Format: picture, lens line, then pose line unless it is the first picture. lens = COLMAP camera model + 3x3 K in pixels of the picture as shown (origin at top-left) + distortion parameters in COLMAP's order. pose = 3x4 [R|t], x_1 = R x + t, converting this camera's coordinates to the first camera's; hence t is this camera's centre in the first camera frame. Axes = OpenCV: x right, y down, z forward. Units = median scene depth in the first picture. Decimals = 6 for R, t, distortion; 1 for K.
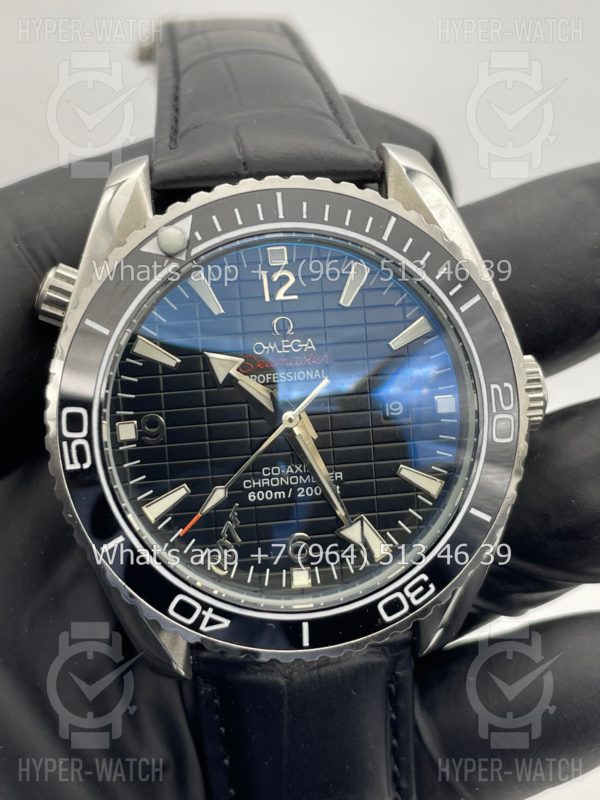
lens RADIAL K [[1248.2, 0, 323.2], [0, 1248.2, 400.1], [0, 0, 1]] dist [-0.009111, -0.018390]
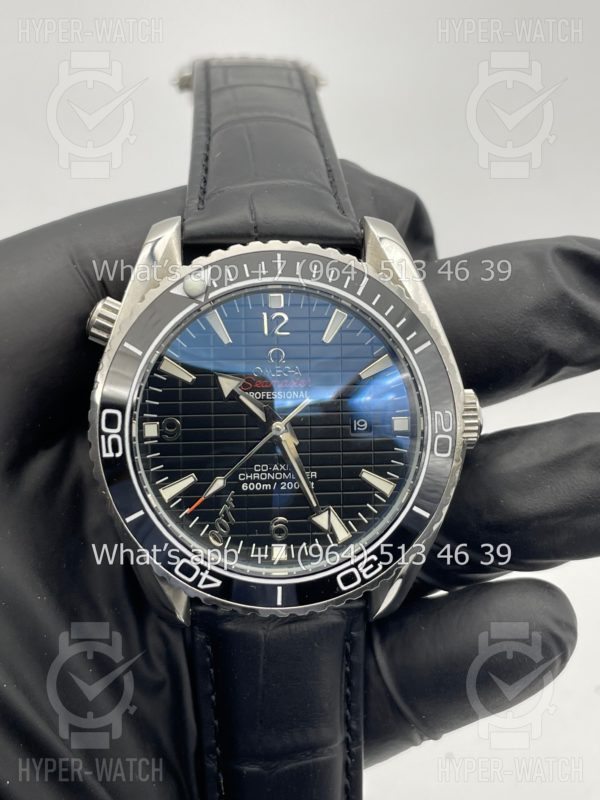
lens RADIAL K [[1248.2, 0, 323.2], [0, 1248.2, 400.1], [0, 0, 1]] dist [-0.009111, -0.018390]
pose [[0.997934, 0.060953, -0.020329, 0.044634], [-0.060964, 0.998140, 0.000043, -0.016780], [0.020294, 0.001197, 0.999793, -0.286317]]
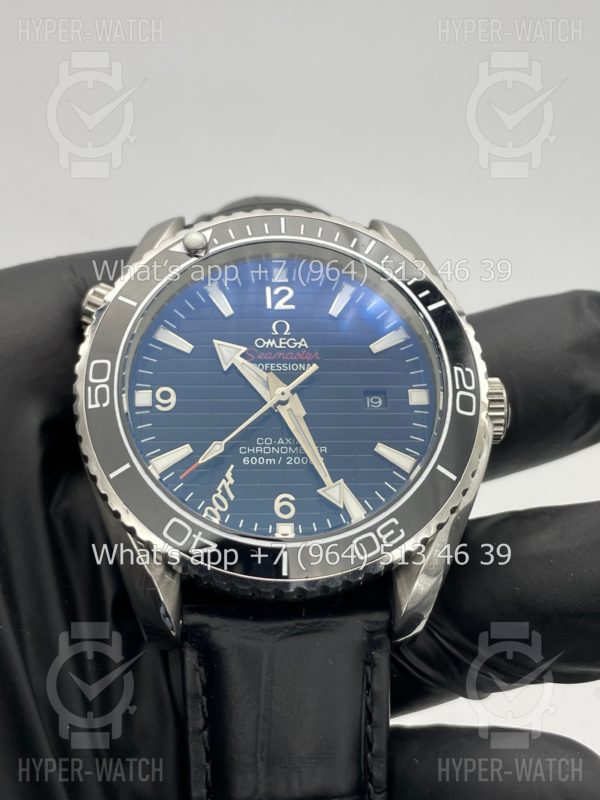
lens RADIAL K [[1248.2, 0, 323.2], [0, 1248.2, 400.1], [0, 0, 1]] dist [-0.009111, -0.018390]
pose [[0.998179, 0.019028, -0.057242, 0.078592], [-0.042626, 0.893944, -0.446147, 0.541795], [0.042682, 0.447775, 0.893127, -0.039518]]
